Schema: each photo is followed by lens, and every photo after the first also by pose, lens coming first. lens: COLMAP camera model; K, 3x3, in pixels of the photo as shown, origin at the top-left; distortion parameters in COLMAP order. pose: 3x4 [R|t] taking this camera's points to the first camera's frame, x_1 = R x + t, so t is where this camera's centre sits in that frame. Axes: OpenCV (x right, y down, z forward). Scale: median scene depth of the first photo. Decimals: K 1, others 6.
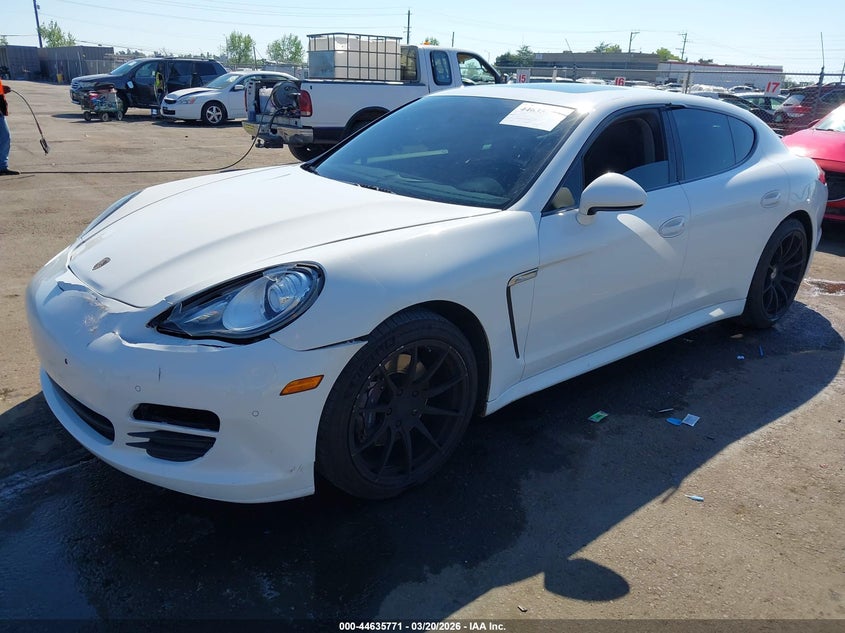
lens RADIAL K [[683.6, 0, 422.5], [0, 683.6, 316.5], [0, 0, 1]] dist [-0.007507, -0.004894]
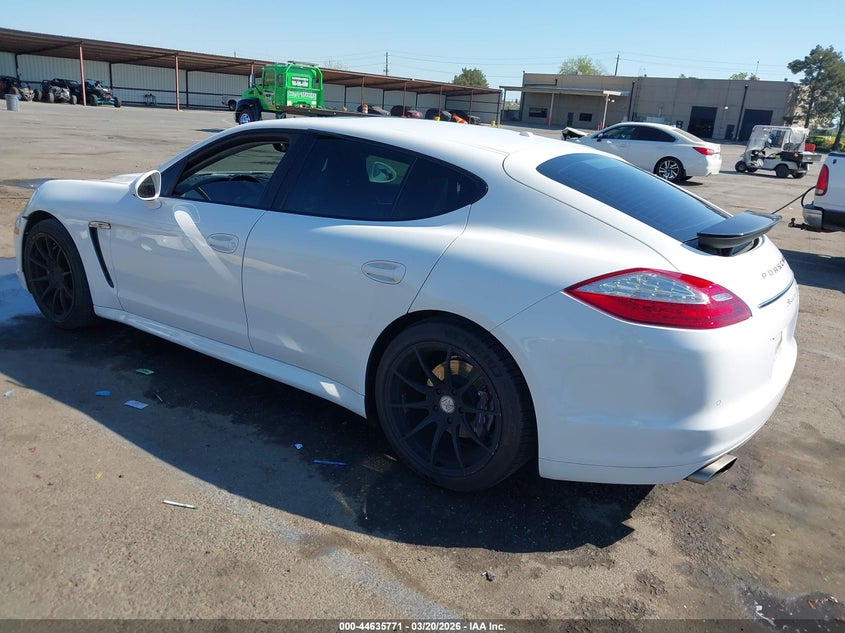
lens RADIAL K [[683.6, 0, 422.5], [0, 683.6, 316.5], [0, 0, 1]] dist [-0.007507, -0.004894]
pose [[0.227924, 0.240008, -0.943635, 1.451645], [-0.366104, 0.919152, 0.145353, -0.287825], [0.902230, 0.312339, 0.297364, 1.040022]]
